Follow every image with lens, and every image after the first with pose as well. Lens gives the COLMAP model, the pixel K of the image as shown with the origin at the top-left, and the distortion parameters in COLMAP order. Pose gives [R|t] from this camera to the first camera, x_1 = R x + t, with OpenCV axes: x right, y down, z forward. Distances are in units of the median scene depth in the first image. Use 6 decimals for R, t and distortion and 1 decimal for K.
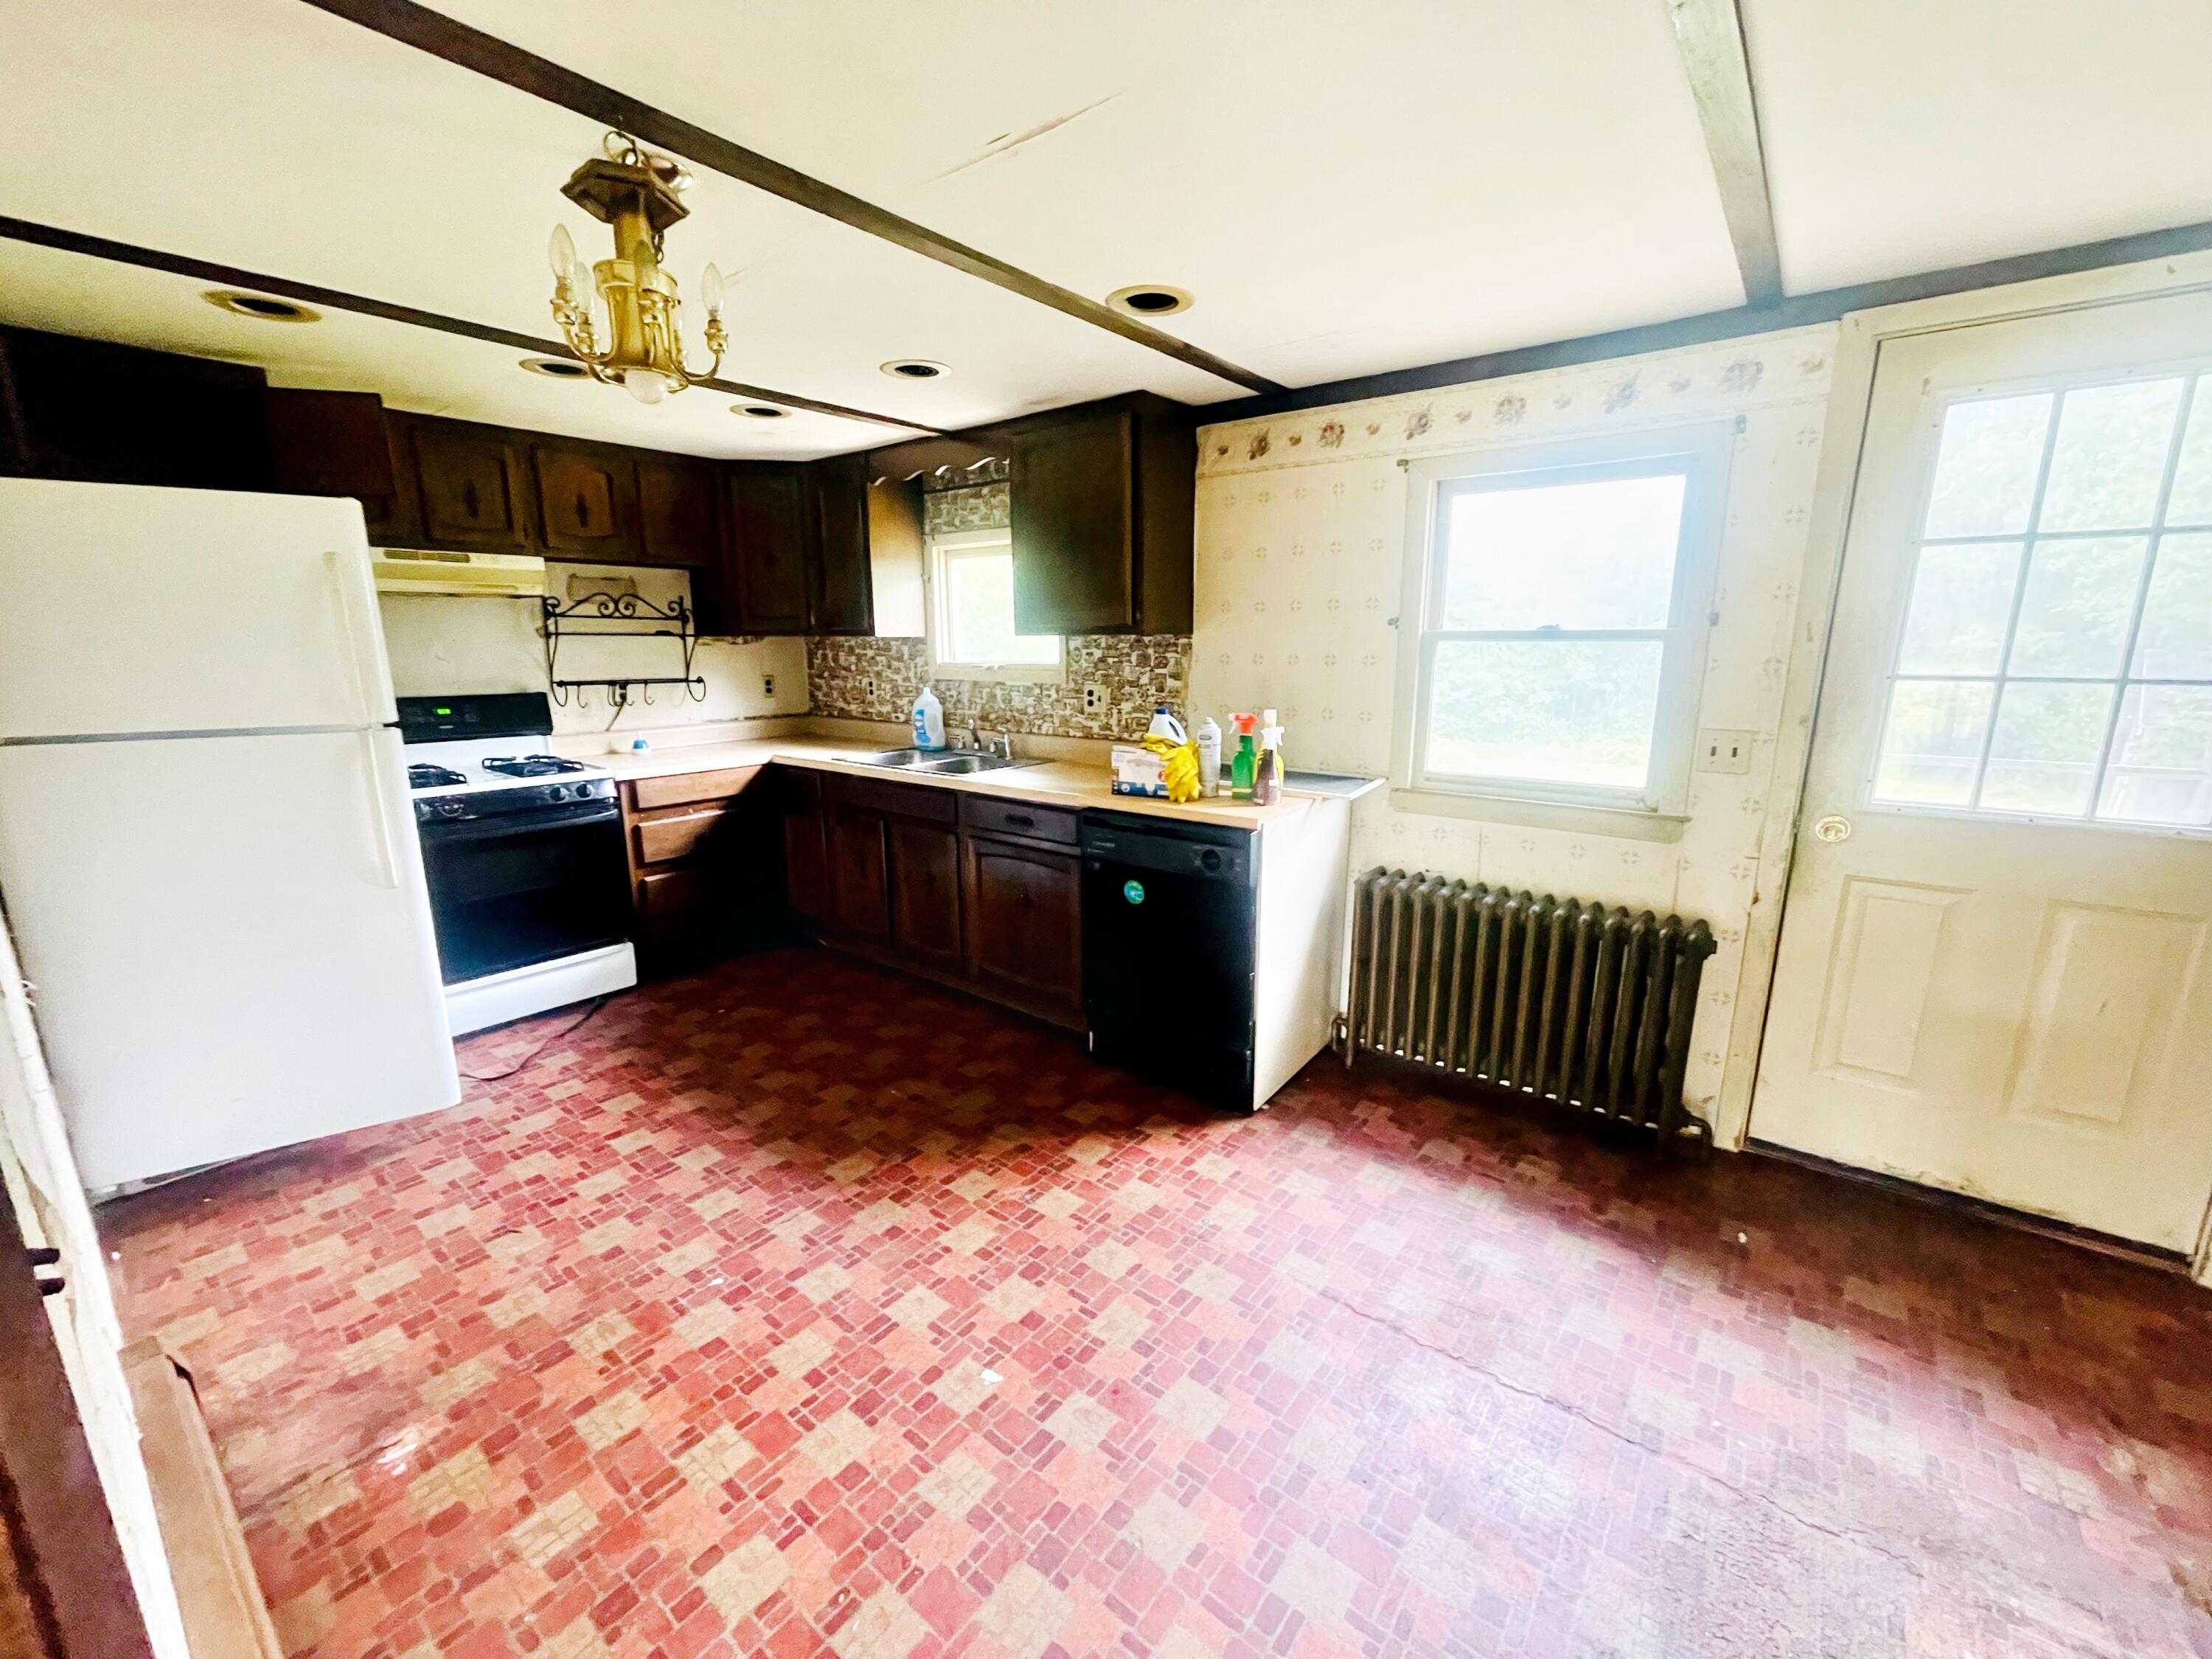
lens RADIAL K [[897.4, 0, 1100.5], [0, 897.4, 828.3], [0, 0, 1]] dist [0.001819, 0.000204]
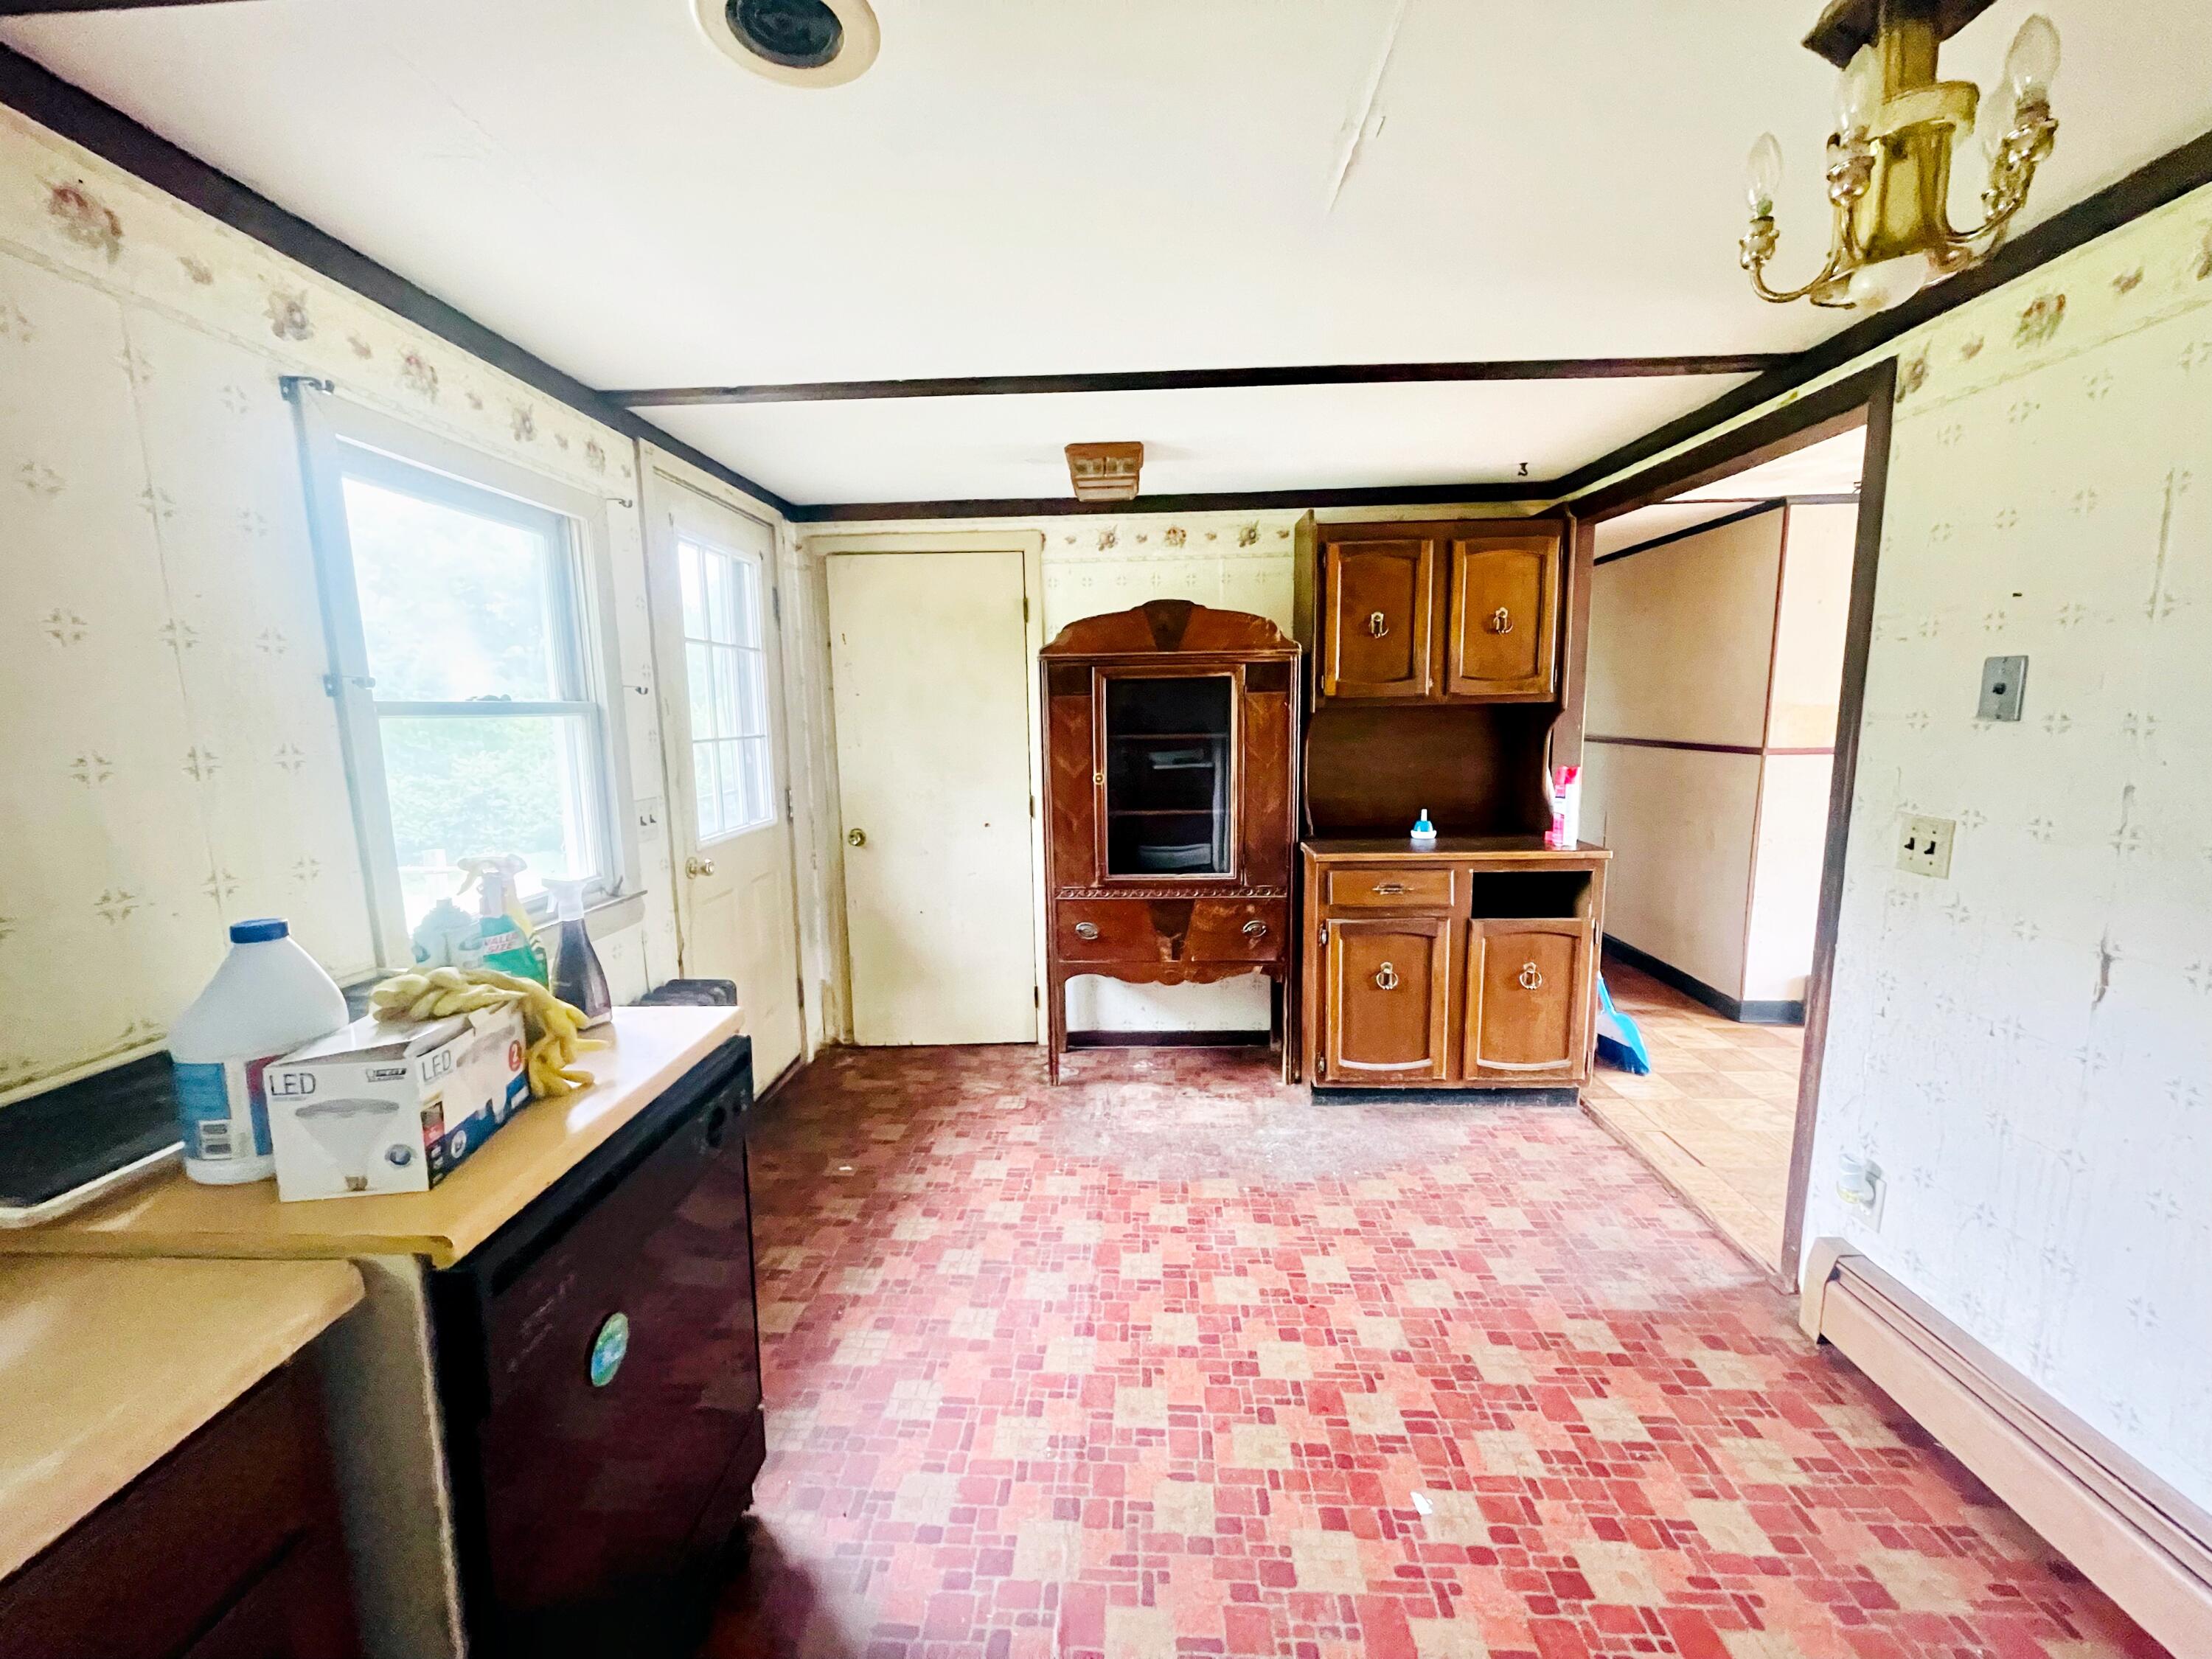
lens RADIAL K [[897.4, 0, 1102.8], [0, 897.4, 835.7], [0, 0, 1]] dist [0.001819, 0.000204]
pose [[-0.583164, -0.099585, 0.806228, -0.568989], [0.196977, 0.945506, 0.259267, -0.296750], [-0.788112, 0.310003, -0.531769, 1.464342]]
